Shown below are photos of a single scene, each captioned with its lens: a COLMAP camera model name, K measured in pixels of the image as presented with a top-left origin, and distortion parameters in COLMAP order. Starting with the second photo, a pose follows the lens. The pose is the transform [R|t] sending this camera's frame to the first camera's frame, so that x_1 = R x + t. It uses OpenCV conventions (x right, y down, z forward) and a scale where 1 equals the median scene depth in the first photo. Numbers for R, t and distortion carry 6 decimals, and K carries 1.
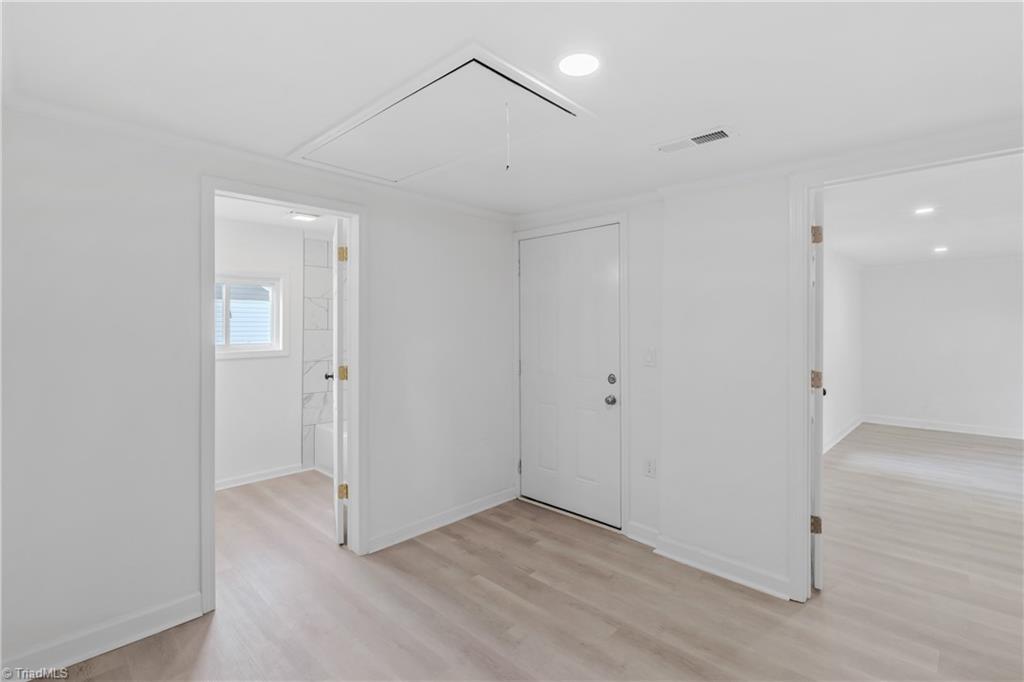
lens RADIAL K [[479.6, 0, 511.3], [0, 479.6, 324.9], [0, 0, 1]] dist [-0.001746, -0.000121]
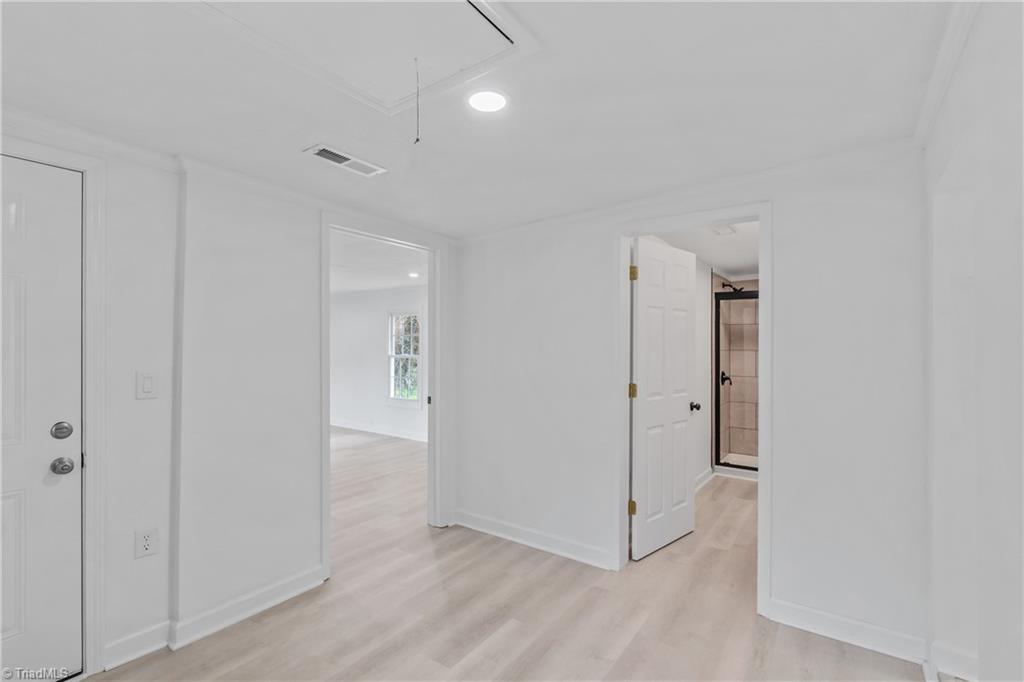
lens RADIAL K [[475.0, 0, 516.4], [0, 475.0, 350.5], [0, 0, 1]] dist [-0.003429, -0.000312]
pose [[-0.174477, -0.008392, 0.984625, -0.501050], [-0.005450, 0.999957, 0.007556, 0.007805], [-0.984646, -0.004048, -0.174515, 0.609400]]
